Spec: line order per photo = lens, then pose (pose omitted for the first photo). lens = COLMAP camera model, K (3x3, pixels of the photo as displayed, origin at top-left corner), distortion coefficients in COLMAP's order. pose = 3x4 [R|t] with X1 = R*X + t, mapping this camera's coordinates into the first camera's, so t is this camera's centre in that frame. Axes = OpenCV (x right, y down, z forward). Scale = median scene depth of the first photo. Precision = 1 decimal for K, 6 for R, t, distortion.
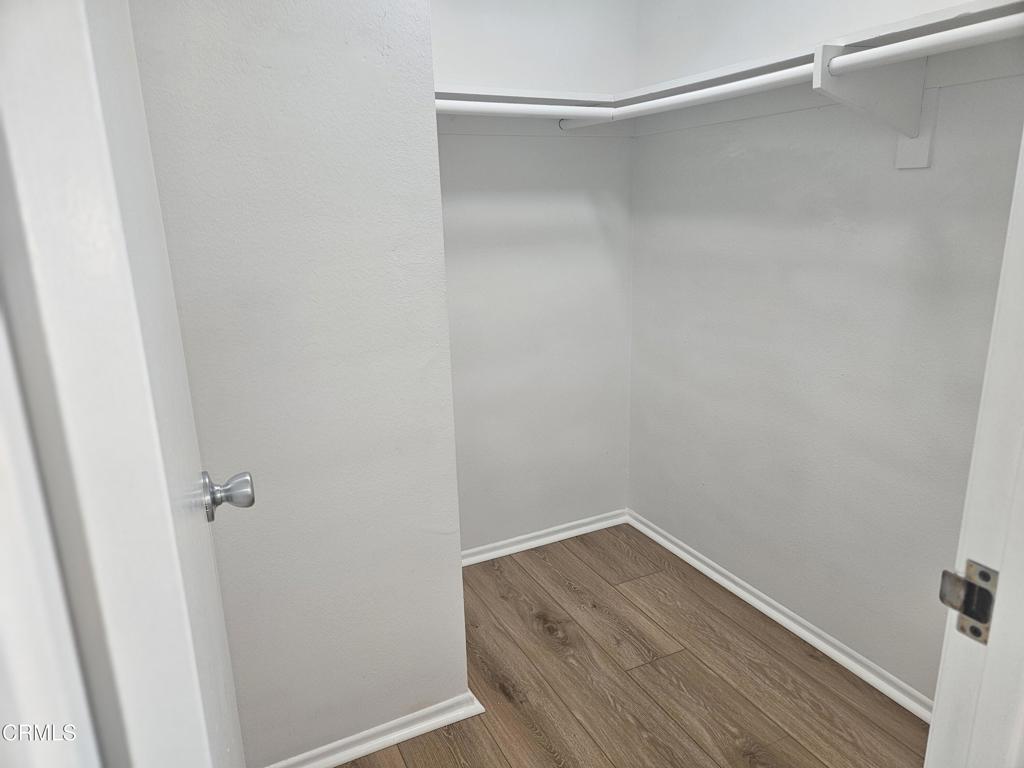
lens RADIAL K [[682.1, 0, 518.5], [0, 682.1, 383.5], [0, 0, 1]] dist [0.057614, -0.043123]
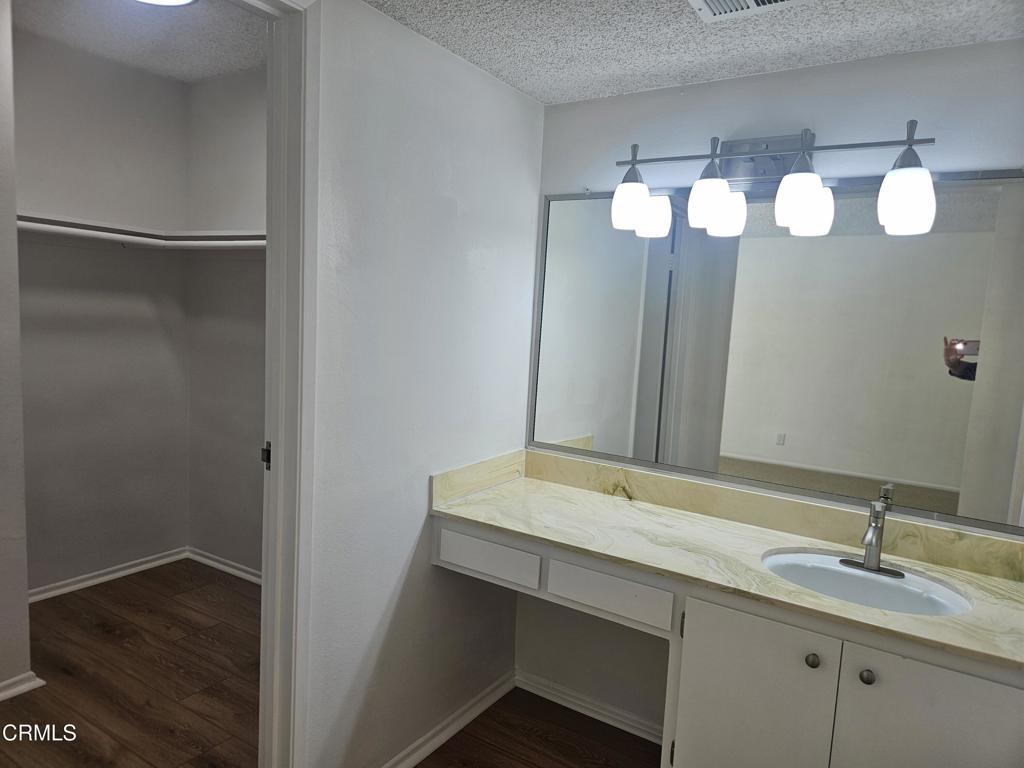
lens RADIAL K [[682.1, 0, 512.7], [0, 682.1, 384.4], [0, 0, 1]] dist [0.057614, -0.043123]
pose [[0.853097, 0.020908, 0.521333, 0.005754], [0.053207, 0.990501, -0.126792, 0.119164], [-0.519032, 0.135905, 0.843881, -0.549485]]
